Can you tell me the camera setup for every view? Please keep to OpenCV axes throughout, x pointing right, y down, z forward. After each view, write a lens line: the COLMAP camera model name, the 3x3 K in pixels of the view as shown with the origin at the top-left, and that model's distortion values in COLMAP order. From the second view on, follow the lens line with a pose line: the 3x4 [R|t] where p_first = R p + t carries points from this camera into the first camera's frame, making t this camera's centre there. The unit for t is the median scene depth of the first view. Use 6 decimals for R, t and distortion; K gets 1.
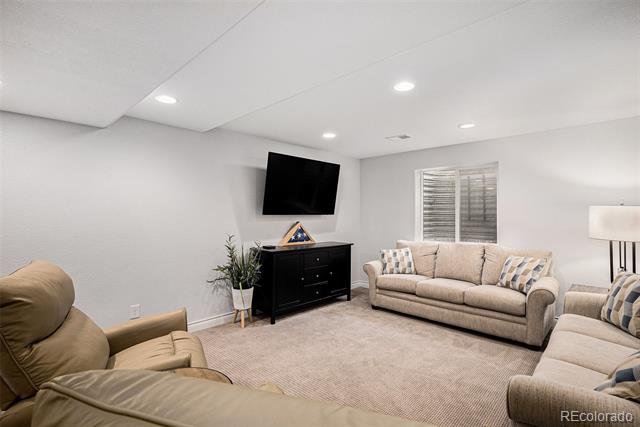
lens RADIAL K [[304.7, 0, 318.8], [0, 304.7, 214.4], [0, 0, 1]] dist [0.016295, 0.000269]
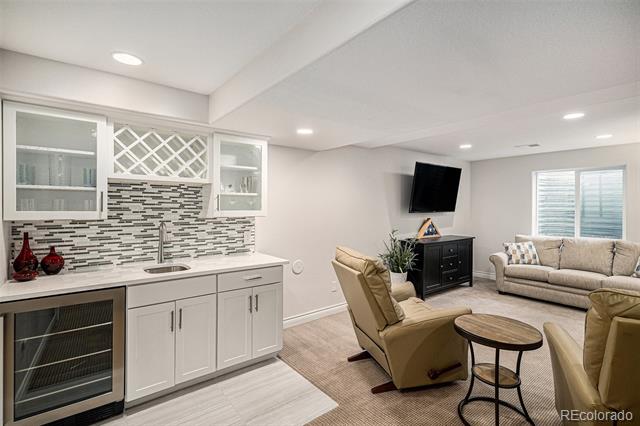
lens RADIAL K [[304.7, 0, 320.9], [0, 304.7, 208.6], [0, 0, 1]] dist [0.016295, 0.000269]
pose [[0.991221, 0.000222, -0.132215, -0.342047], [0.001033, 0.999955, 0.009426, -0.025655], [0.132211, -0.009479, 0.991176, -0.239221]]
